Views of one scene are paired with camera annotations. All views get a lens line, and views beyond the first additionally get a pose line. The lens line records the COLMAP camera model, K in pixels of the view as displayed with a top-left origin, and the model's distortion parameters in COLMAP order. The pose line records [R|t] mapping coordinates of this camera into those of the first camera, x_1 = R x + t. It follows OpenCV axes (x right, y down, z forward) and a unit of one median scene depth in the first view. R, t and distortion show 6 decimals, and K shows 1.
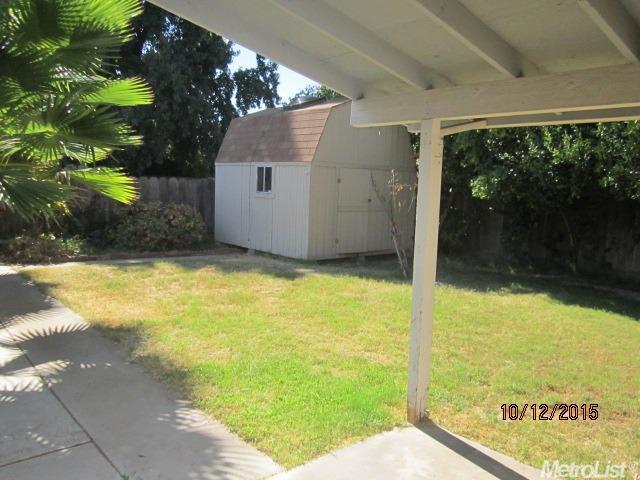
lens RADIAL K [[527.0, 0, 320.0], [0, 527.0, 240.0], [0, 0, 1]] dist [-0.049394, 0.007126]
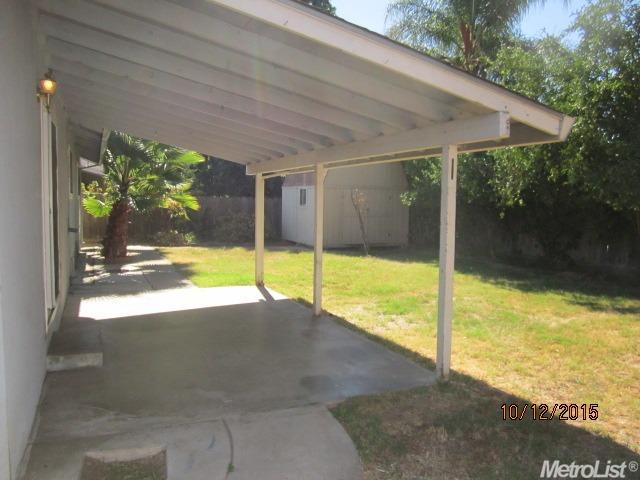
lens RADIAL K [[527.0, 0, 320.0], [0, 527.0, 240.0], [0, 0, 1]] dist [-0.049394, 0.007126]
pose [[0.954686, 0.002659, -0.297604, 0.460960], [-0.013716, 0.999291, -0.035073, 0.073933], [0.297300, 0.037565, 0.954045, -0.528918]]
